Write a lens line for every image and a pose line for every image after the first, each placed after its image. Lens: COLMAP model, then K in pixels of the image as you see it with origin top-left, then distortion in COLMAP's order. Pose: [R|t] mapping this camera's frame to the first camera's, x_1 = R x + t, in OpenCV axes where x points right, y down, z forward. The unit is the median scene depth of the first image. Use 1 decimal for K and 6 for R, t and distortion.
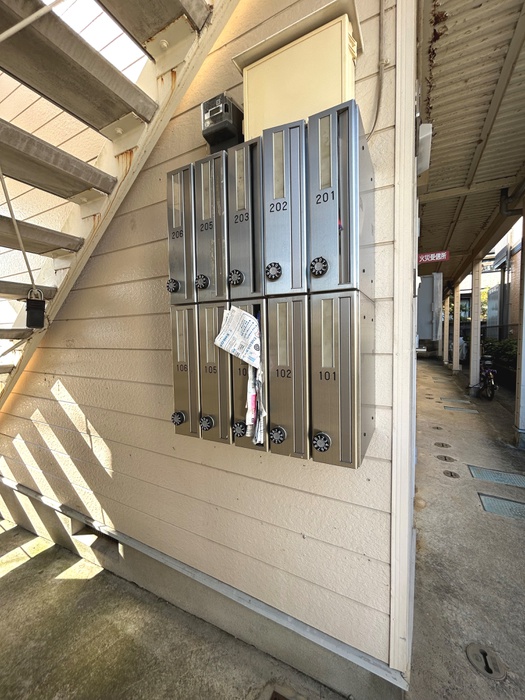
lens RADIAL K [[283.8, 0, 260.9], [0, 283.8, 349.8], [0, 0, 1]] dist [0.004687, 0.000450]
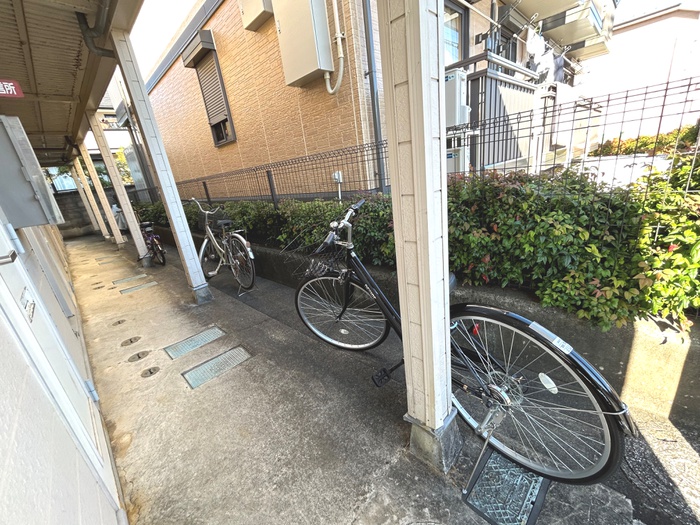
lens RADIAL K [[283.8, 0, 348.5], [0, 283.8, 264.6], [0, 0, 1]] dist [0.004687, 0.000450]
pose [[0.274812, -0.324442, 0.905105, 0.084839], [0.162785, 0.943459, 0.288765, -0.014293], [-0.947618, 0.067981, 0.312089, 0.072252]]
